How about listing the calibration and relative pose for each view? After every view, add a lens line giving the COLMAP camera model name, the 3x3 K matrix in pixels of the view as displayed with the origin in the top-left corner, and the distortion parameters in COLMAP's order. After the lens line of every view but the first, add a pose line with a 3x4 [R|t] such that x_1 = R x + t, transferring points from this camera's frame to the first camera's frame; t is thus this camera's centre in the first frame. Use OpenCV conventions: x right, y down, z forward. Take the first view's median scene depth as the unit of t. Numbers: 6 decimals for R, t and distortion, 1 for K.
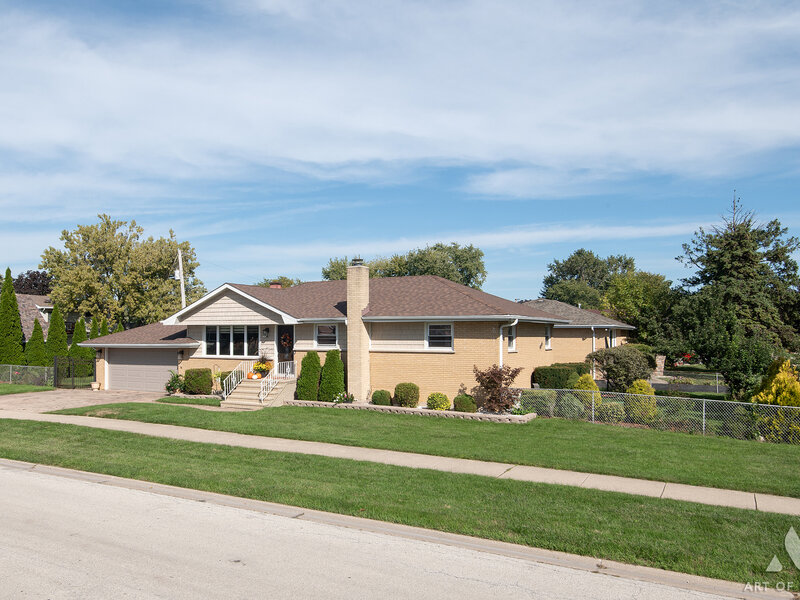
lens RADIAL K [[645.0, 0, 346.8], [0, 645.0, 324.0], [0, 0, 1]] dist [0.013770, -0.017644]
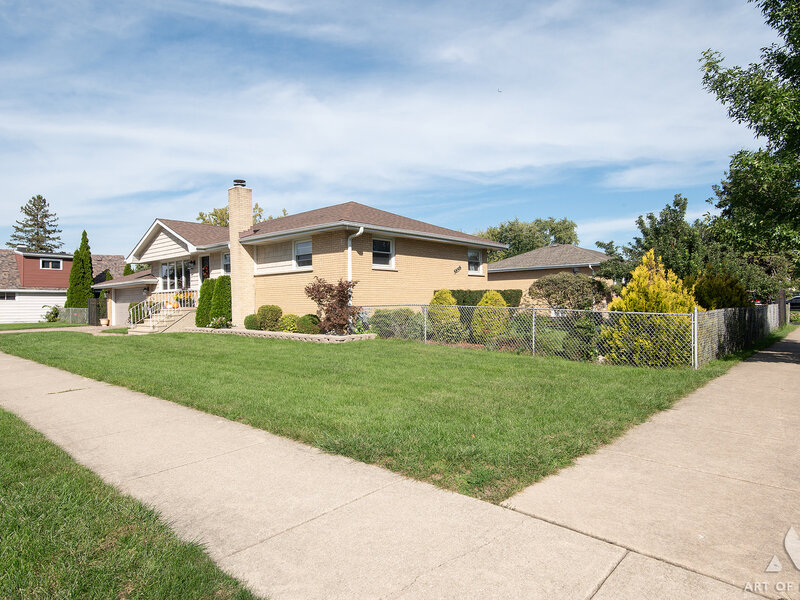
lens RADIAL K [[495.0, 0, 405.0], [0, 495.0, 296.3], [0, 0, 1]] dist [0.020647, 0.000384]
pose [[0.980006, -0.016524, -0.198281, 0.354304], [0.016421, 0.999863, -0.002162, 0.069034], [0.198289, -0.001137, 0.980143, 0.274457]]
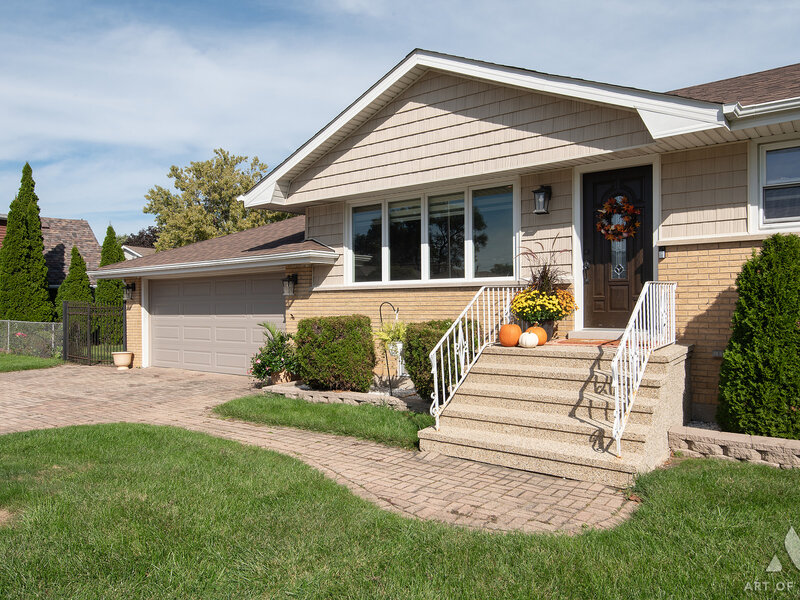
lens RADIAL K [[570.5, 0, 401.7], [0, 570.5, 299.4], [0, 0, 1]] dist [0.028699, 0.000895]
pose [[0.994423, -0.008331, -0.105134, -0.159346], [0.008987, 0.999943, 0.005763, 0.057930], [0.105080, -0.006675, 0.994441, 0.687887]]
